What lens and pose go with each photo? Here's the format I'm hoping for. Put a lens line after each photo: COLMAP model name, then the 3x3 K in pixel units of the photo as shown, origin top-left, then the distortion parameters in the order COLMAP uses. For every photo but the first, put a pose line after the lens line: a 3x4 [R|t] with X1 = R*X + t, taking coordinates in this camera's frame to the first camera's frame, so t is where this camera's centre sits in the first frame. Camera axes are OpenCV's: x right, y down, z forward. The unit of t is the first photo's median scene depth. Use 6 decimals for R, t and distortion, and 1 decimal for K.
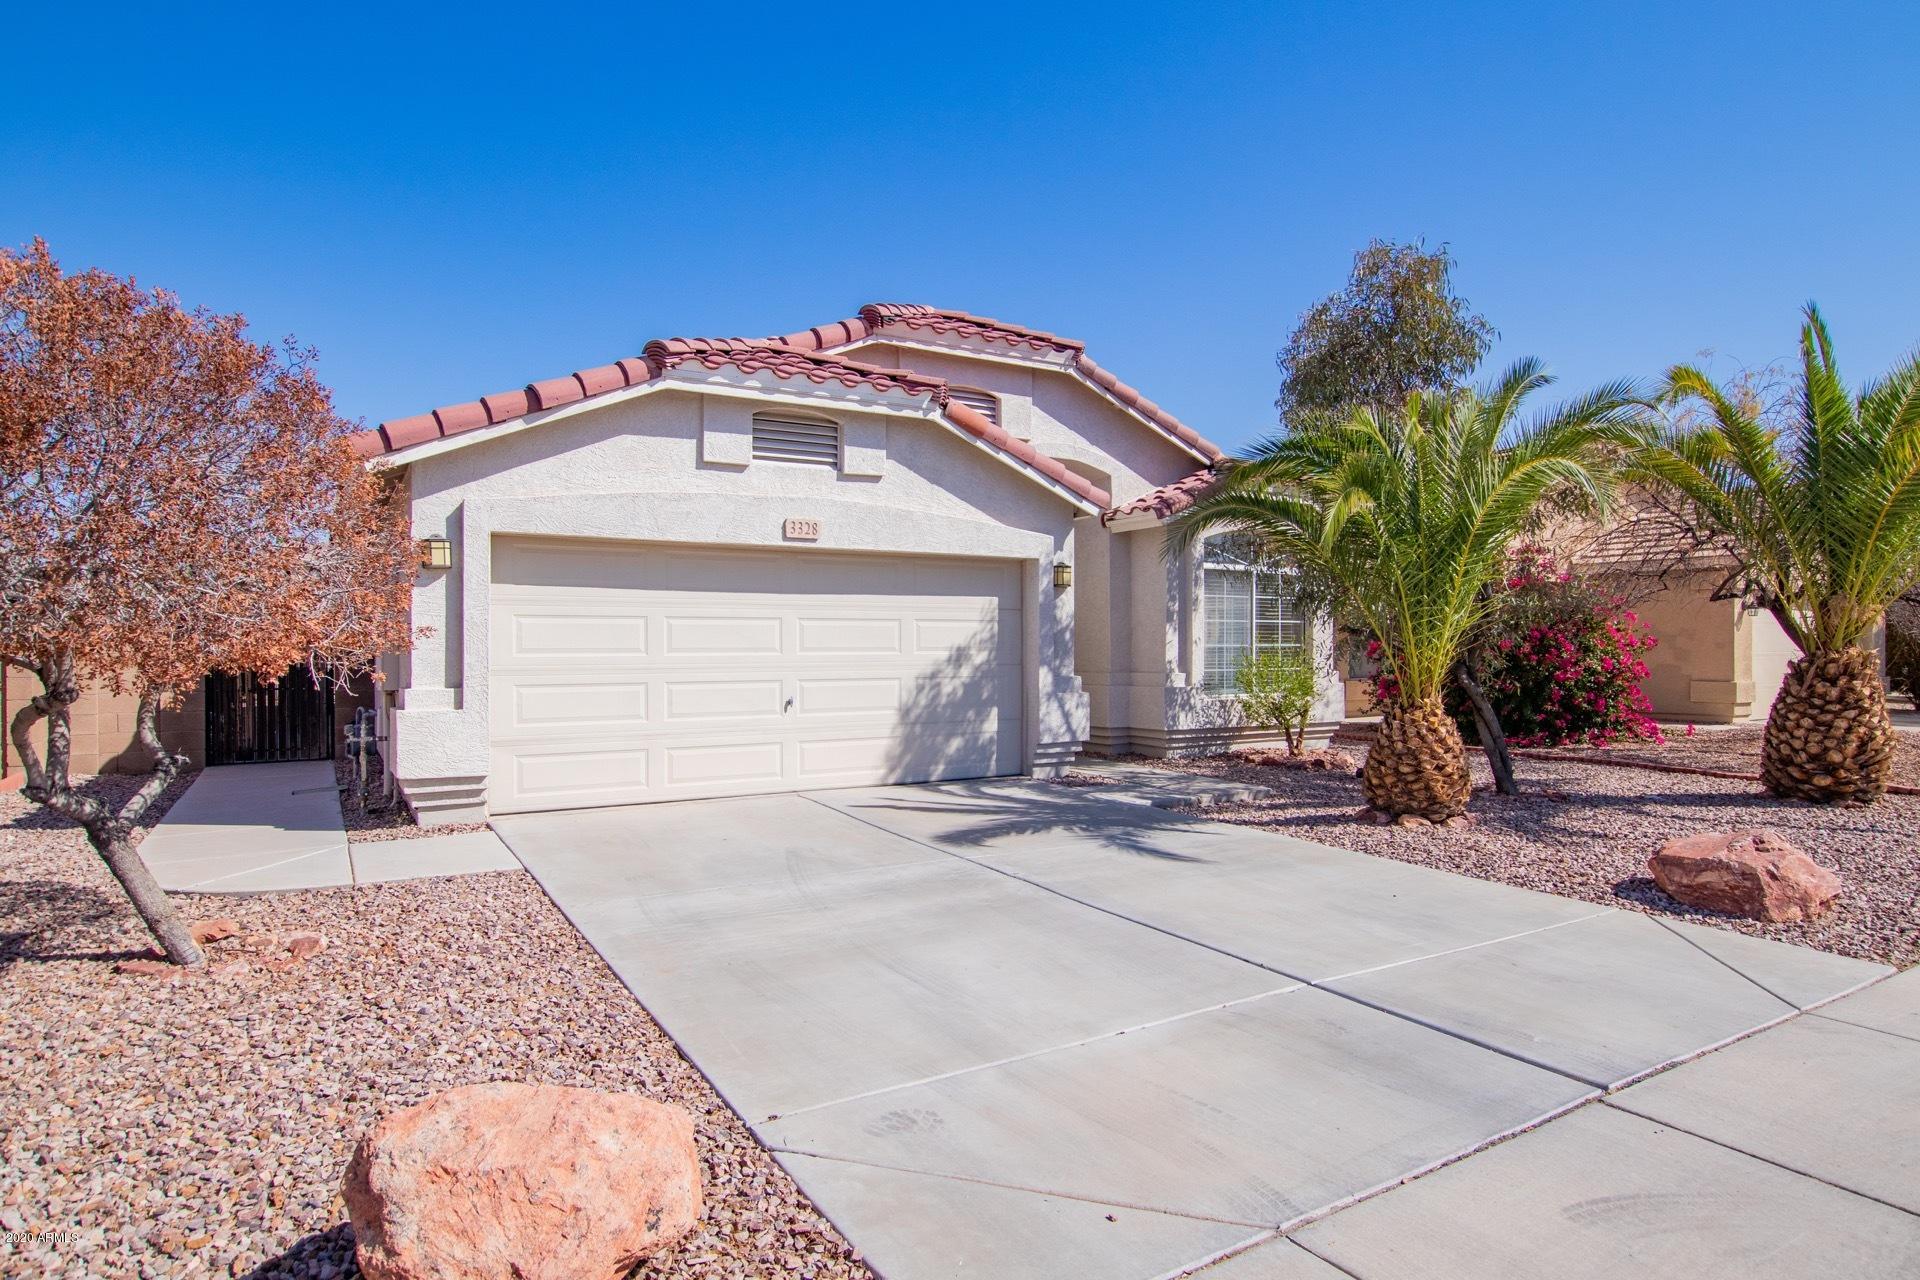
lens RADIAL K [[968.7, 0, 956.9], [0, 968.7, 643.9], [0, 0, 1]] dist [-0.000326, 0.000238]
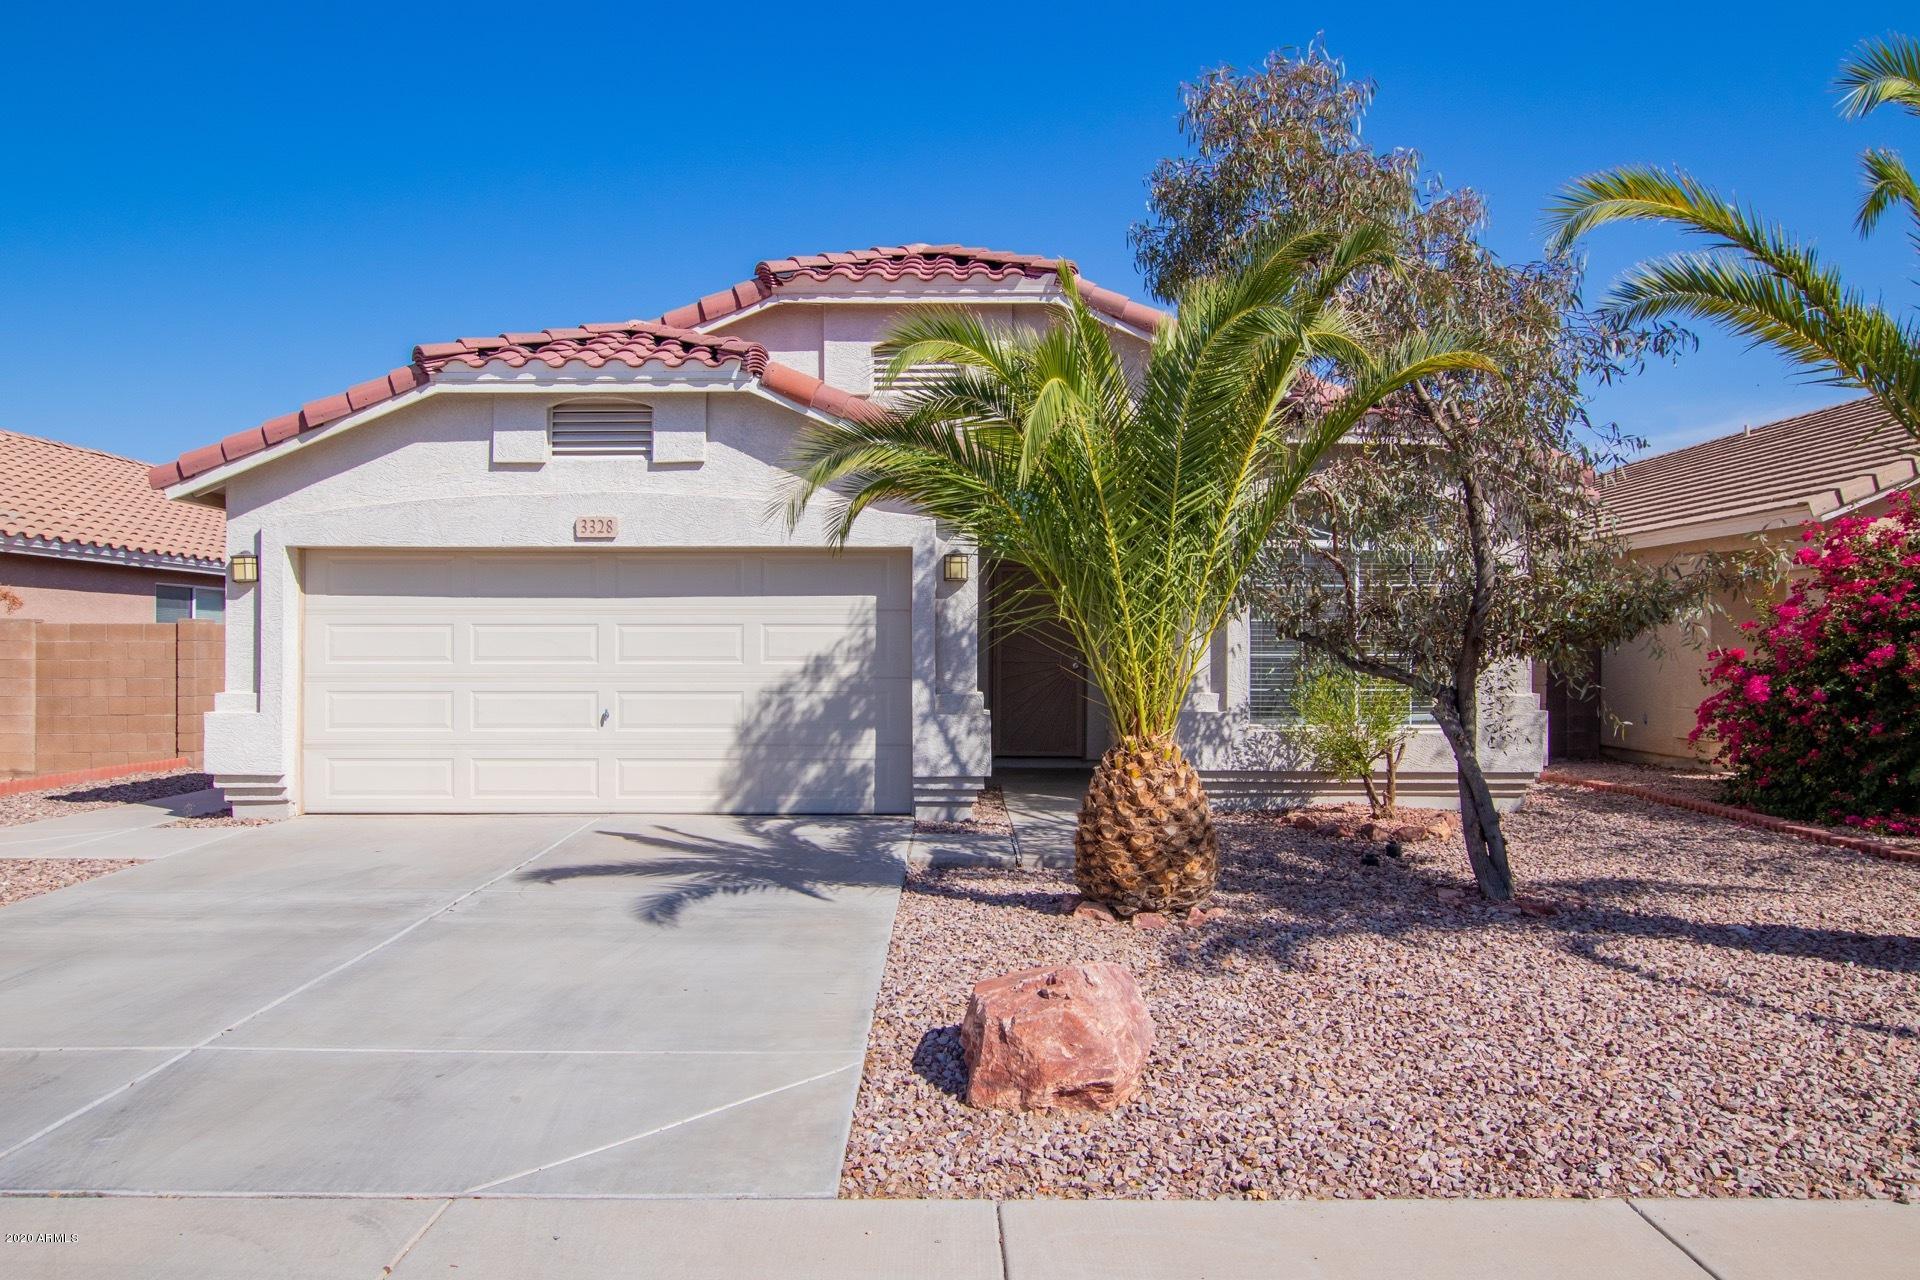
lens RADIAL K [[1180.0, 0, 960.0], [0, 1180.0, 640.0], [0, 0, 1]] dist [0.008186, 0.001264]
pose [[0.878514, -0.001178, -0.477715, 0.613854], [-0.001487, 0.999985, -0.005202, -0.005733], [0.477714, 0.005281, 0.878500, 0.164073]]
